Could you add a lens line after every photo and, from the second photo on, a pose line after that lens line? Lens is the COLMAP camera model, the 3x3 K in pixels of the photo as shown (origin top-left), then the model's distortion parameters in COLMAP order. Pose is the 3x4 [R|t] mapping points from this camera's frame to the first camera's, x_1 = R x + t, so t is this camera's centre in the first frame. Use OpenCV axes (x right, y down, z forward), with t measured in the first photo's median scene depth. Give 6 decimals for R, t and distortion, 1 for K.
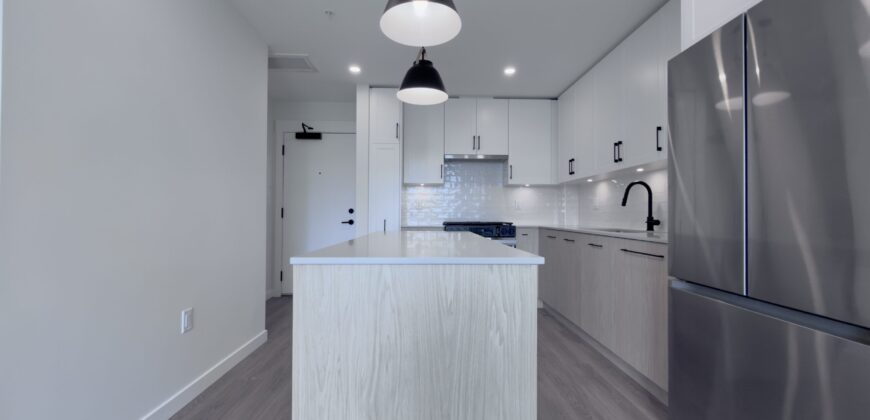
lens RADIAL K [[348.0, 0, 439.4], [0, 348.0, 212.2], [0, 0, 1]] dist [0.000362, 0.000278]
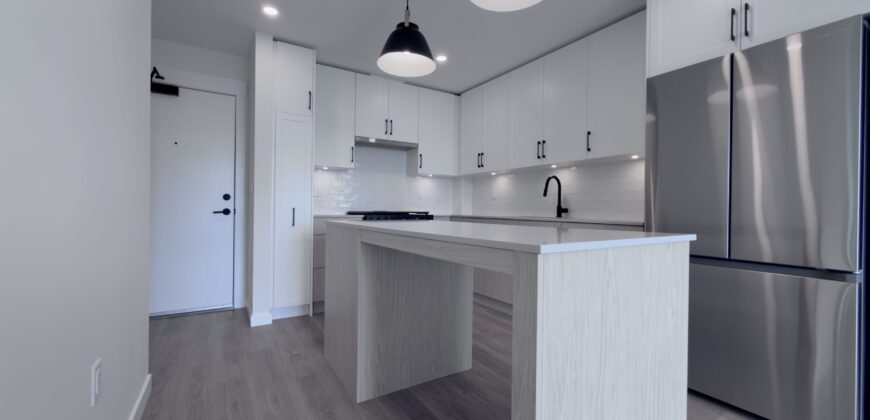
lens RADIAL K [[348.0, 0, 439.6], [0, 348.0, 208.8], [0, 0, 1]] dist [0.000362, 0.000278]
pose [[0.861889, 0.003963, 0.507081, -0.275093], [-0.009342, 0.999924, 0.008064, 0.013218], [-0.507011, -0.011687, 0.861861, 0.129020]]
